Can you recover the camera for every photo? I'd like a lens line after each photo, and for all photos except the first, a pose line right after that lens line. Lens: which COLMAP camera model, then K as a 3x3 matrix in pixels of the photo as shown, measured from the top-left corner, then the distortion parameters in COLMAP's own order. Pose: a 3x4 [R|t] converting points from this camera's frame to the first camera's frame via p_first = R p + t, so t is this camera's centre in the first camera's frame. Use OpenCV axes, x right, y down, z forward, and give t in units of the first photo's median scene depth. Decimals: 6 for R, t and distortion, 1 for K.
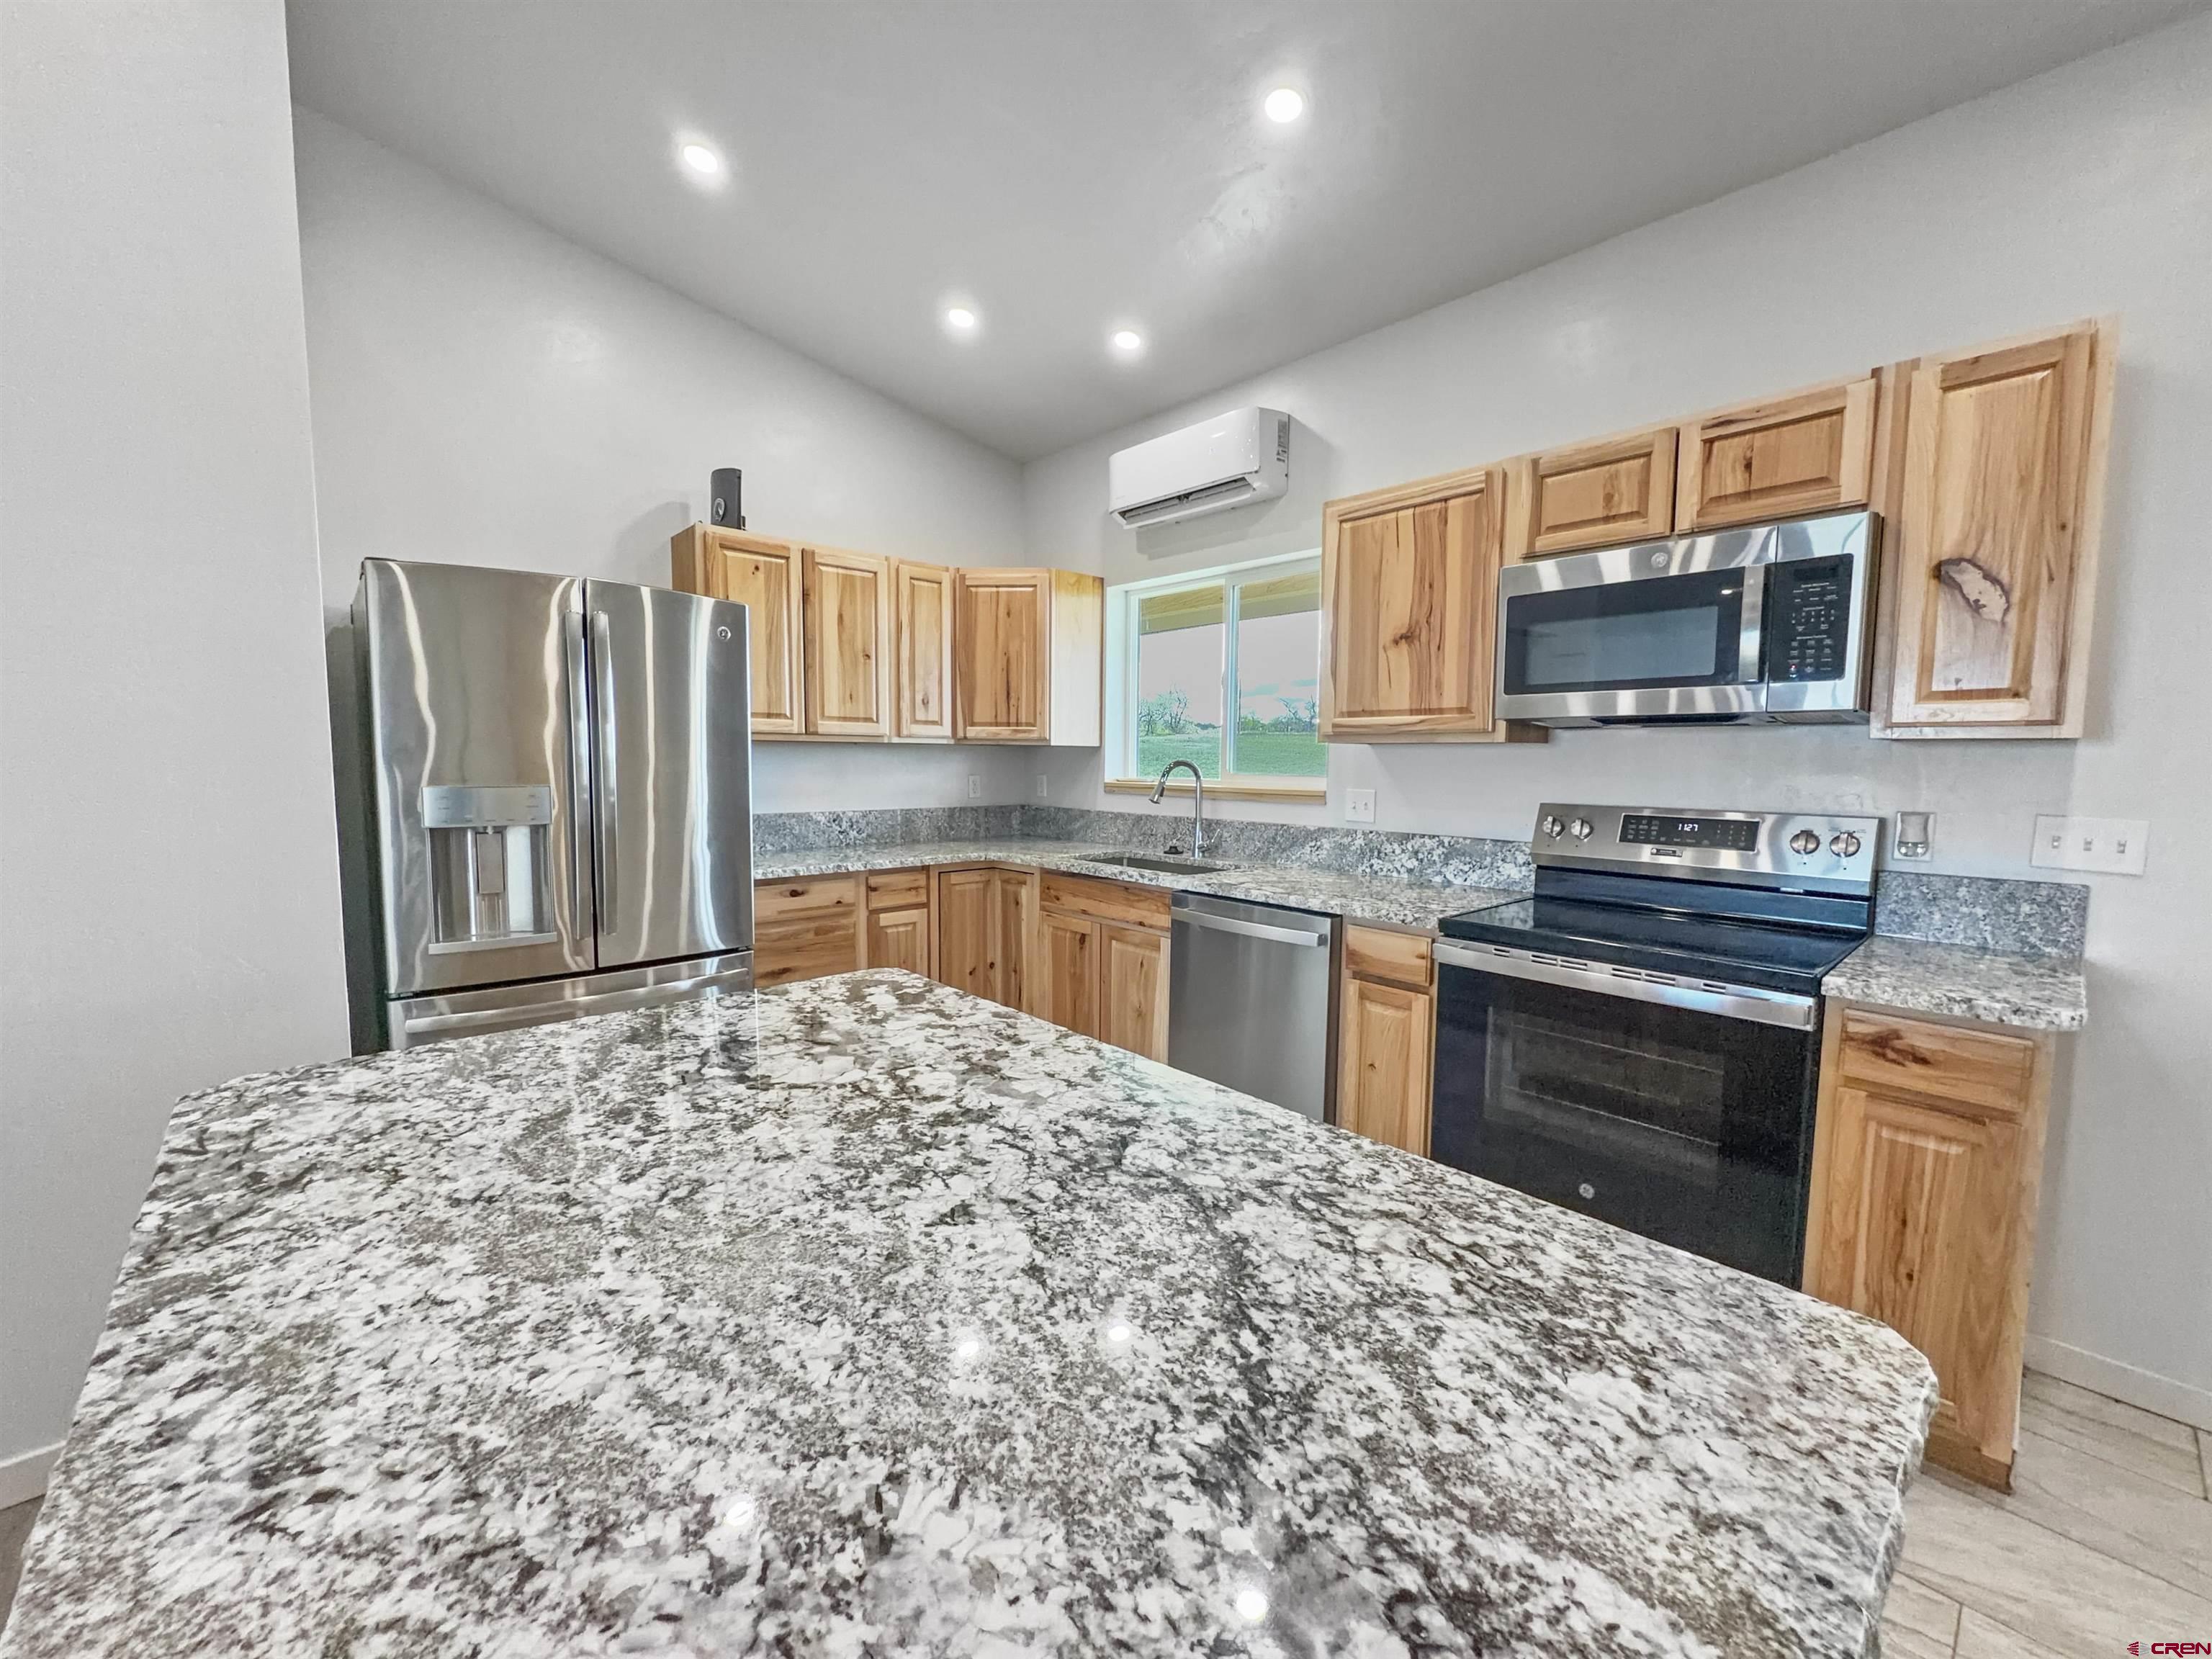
lens RADIAL K [[882.8, 0, 1106.8], [0, 882.8, 830.5], [0, 0, 1]] dist [-0.001790, -0.000029]
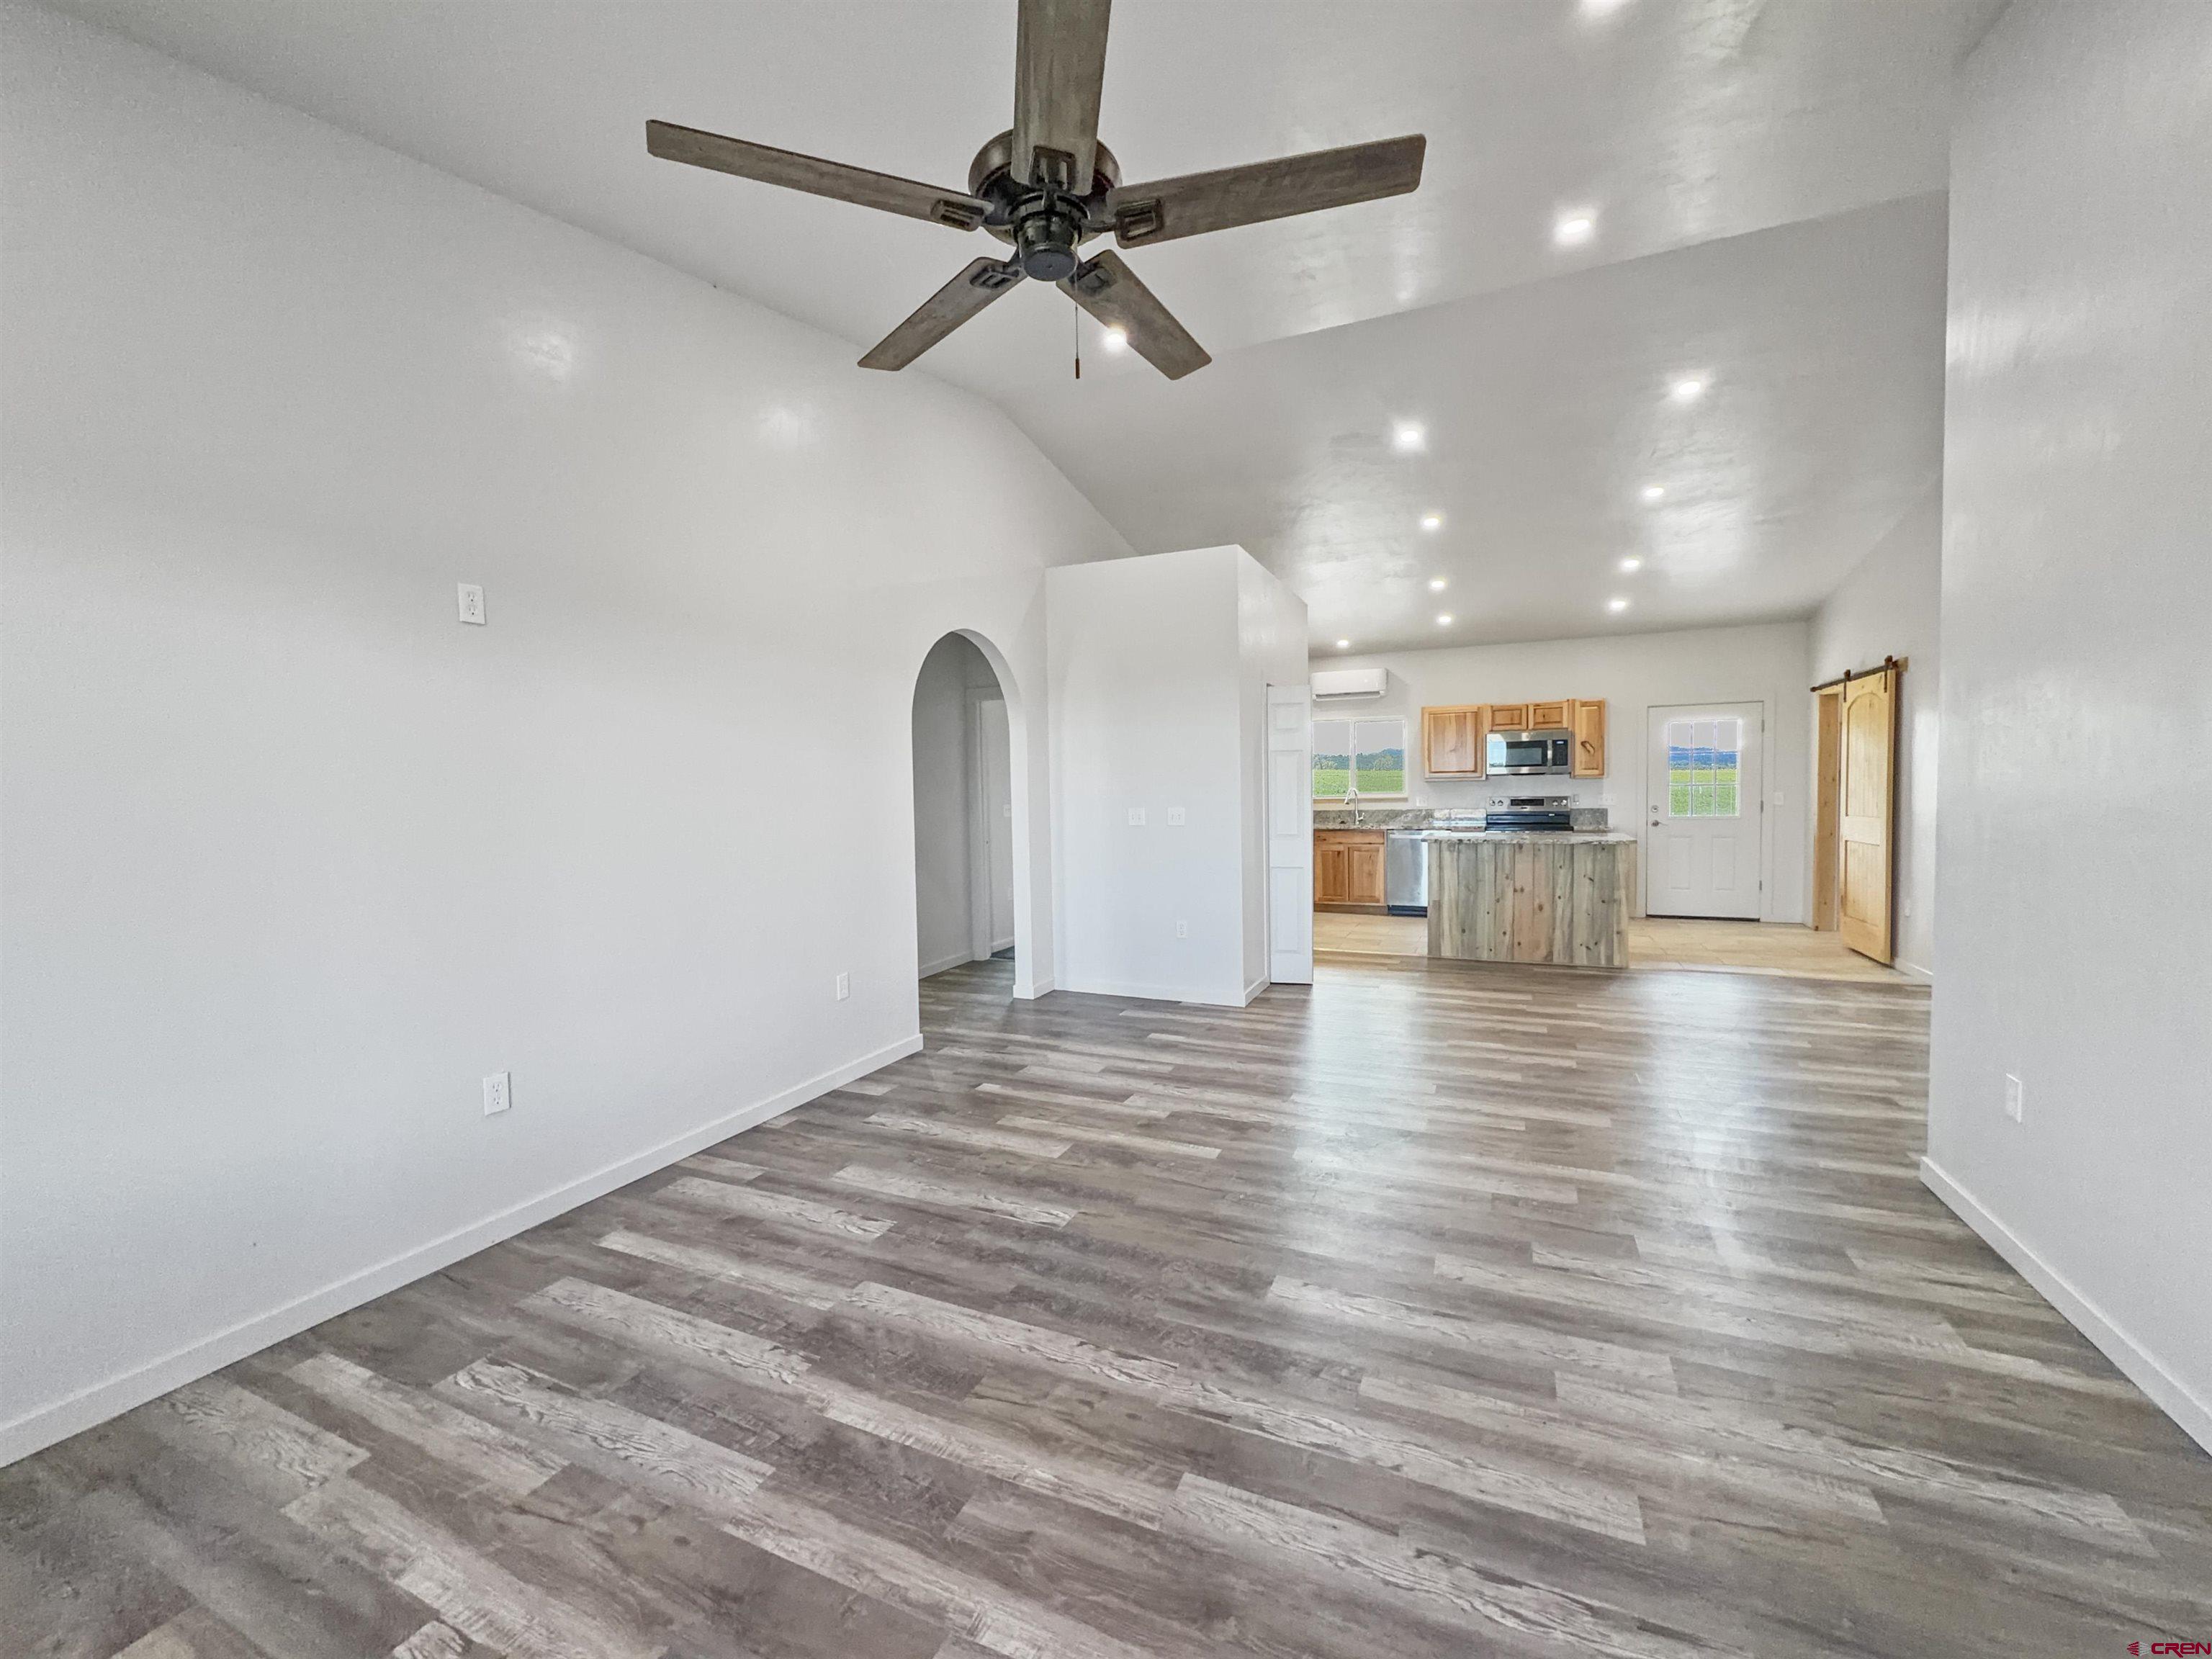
lens RADIAL K [[882.8, 0, 1104.3], [0, 882.8, 832.0], [0, 0, 1]] dist [-0.001790, -0.000029]
pose [[0.918918, -0.044261, 0.391958, -2.315083], [0.058585, 0.997978, -0.024654, 0.106862], [-0.390074, 0.045618, 0.919653, -1.646409]]
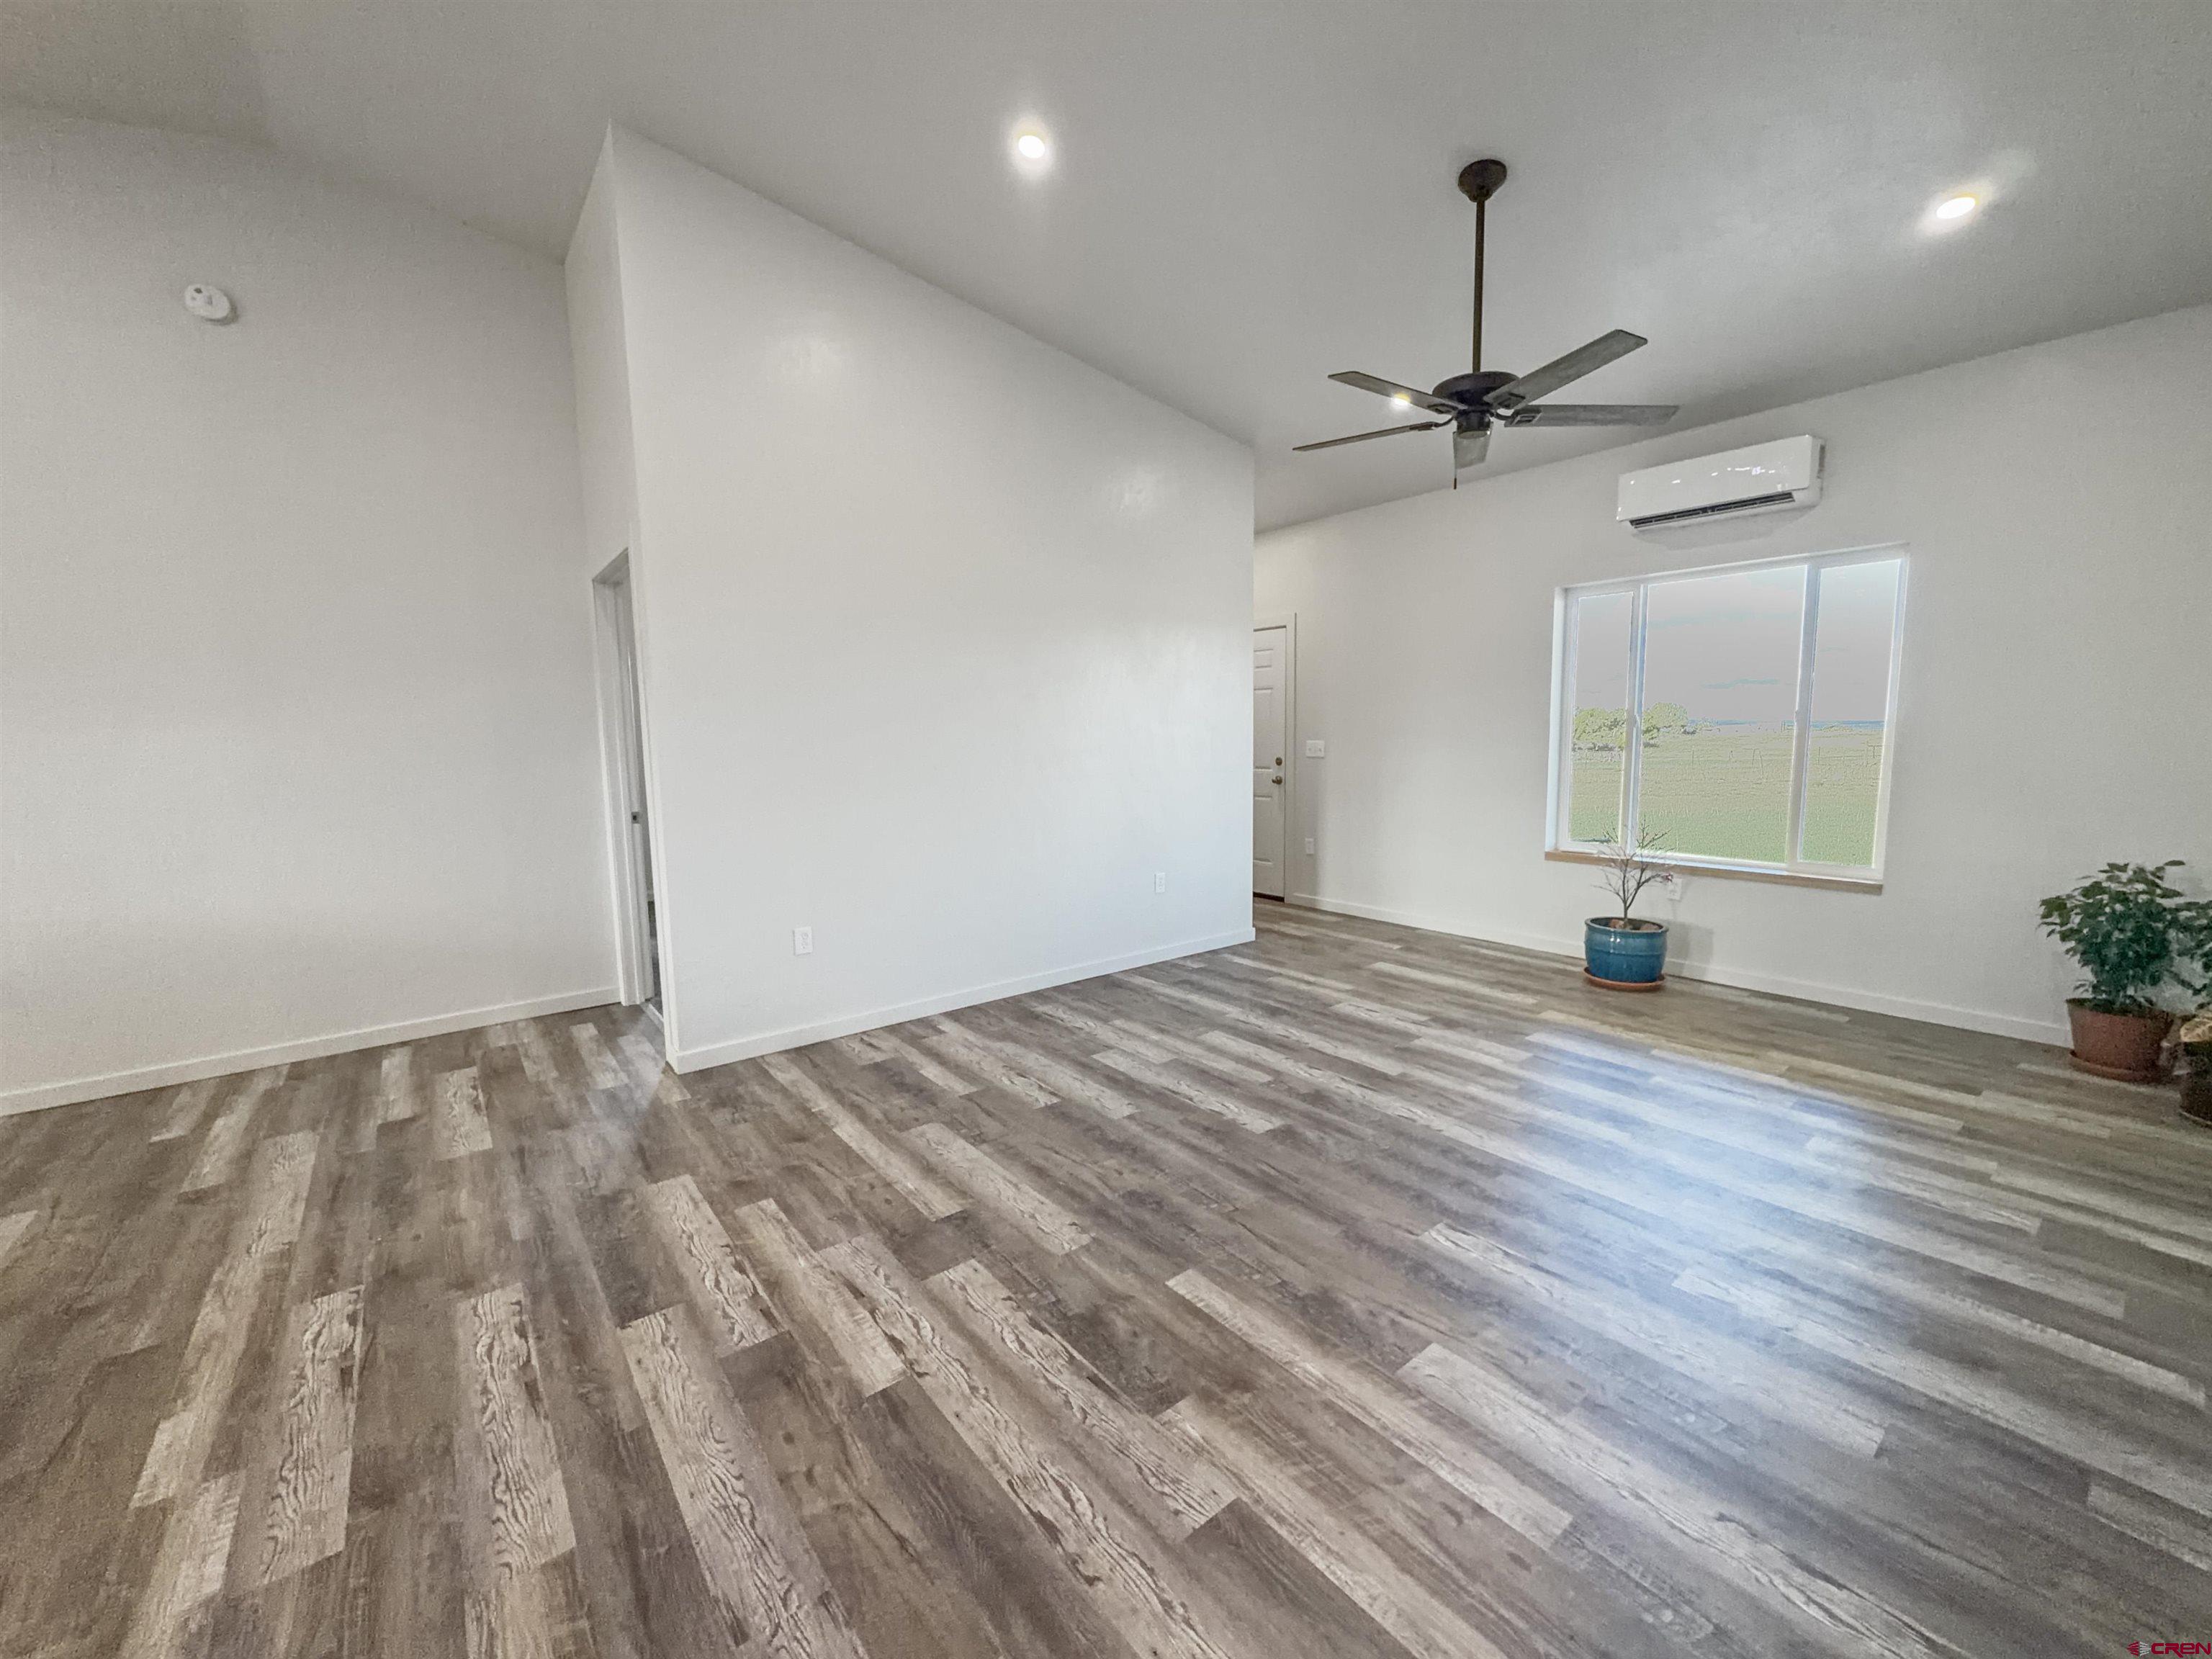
lens RADIAL K [[882.8, 0, 1109.7], [0, 882.8, 843.4], [0, 0, 1]] dist [-0.001790, -0.000029]
pose [[-0.997466, -0.000635, 0.071144, -1.683521], [0.014243, 0.977936, 0.208419, -0.036016], [-0.069706, 0.208904, -0.975449, 0.218756]]
